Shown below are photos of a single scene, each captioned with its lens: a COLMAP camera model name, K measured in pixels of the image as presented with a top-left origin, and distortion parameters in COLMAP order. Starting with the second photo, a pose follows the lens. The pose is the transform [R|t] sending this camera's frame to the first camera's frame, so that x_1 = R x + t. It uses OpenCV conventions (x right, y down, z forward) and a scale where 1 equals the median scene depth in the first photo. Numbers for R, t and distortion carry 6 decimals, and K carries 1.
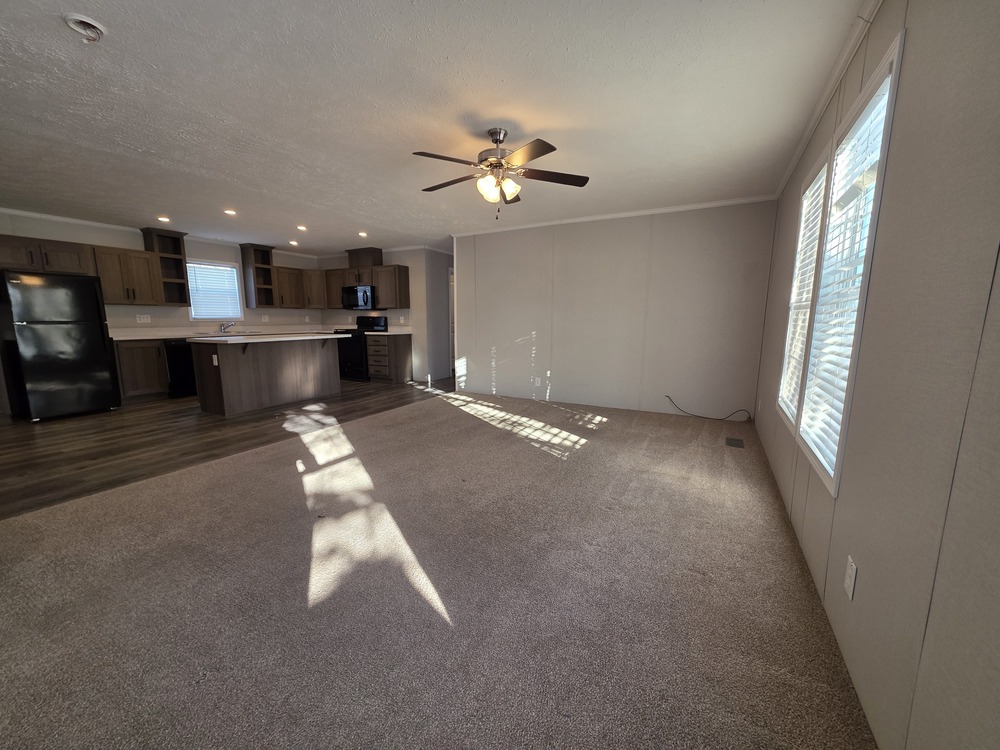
lens RADIAL K [[398.2, 0, 500.6], [0, 398.2, 378.1], [0, 0, 1]] dist [-0.000251, -0.000023]
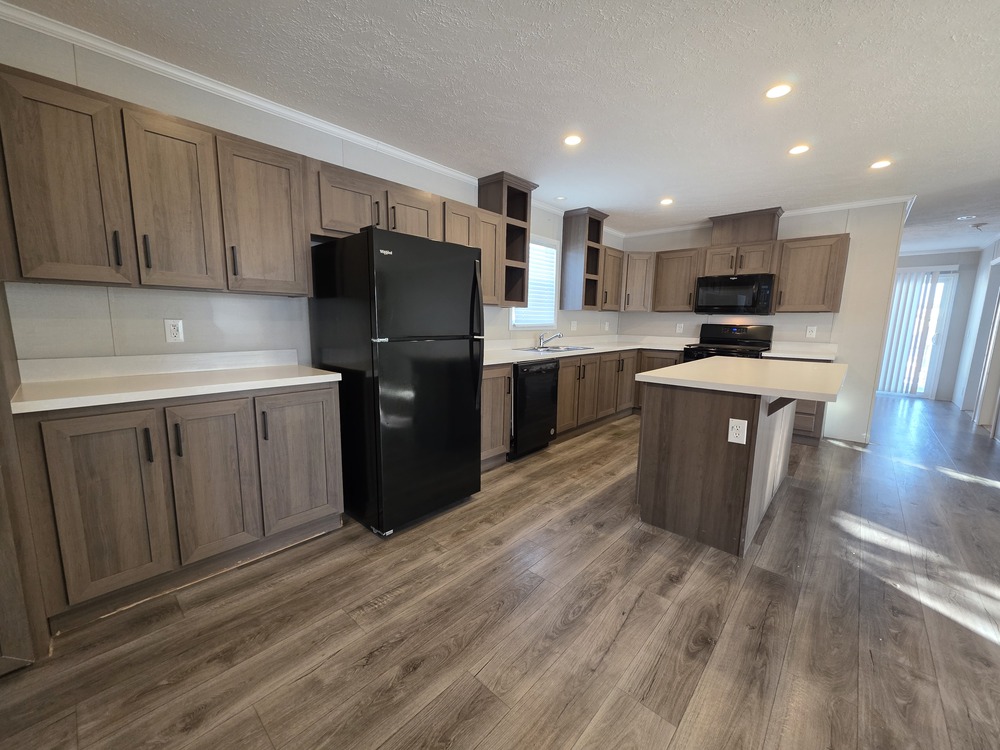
lens RADIAL K [[398.2, 0, 497.0], [0, 398.2, 378.2], [0, 0, 1]] dist [-0.000251, -0.000023]
pose [[0.971274, 0.046522, -0.233370, -0.584167], [-0.047979, 0.998848, -0.000569, -0.059012], [0.233075, 0.011750, 0.972388, 0.341451]]
